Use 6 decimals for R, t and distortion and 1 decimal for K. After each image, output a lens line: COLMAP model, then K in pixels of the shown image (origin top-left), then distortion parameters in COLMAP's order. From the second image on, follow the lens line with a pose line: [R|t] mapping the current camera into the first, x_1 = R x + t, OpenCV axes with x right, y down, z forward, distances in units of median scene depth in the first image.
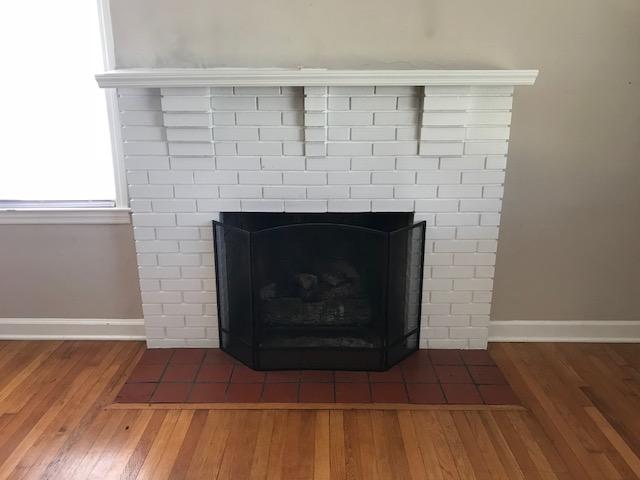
lens RADIAL K [[523.5, 0, 320.0], [0, 523.5, 240.0], [0, 0, 1]] dist [0.038710, -0.013132]
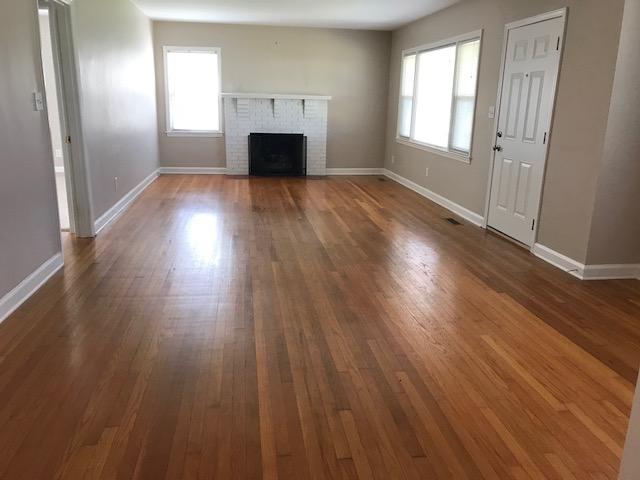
lens RADIAL K [[523.5, 0, 320.0], [0, 523.5, 240.0], [0, 0, 1]] dist [0.038710, -0.013132]
pose [[0.988030, -0.019676, 0.153000, -0.295627], [0.023748, 0.999409, -0.024835, 0.819146], [-0.152421, 0.028171, 0.987914, -2.730542]]
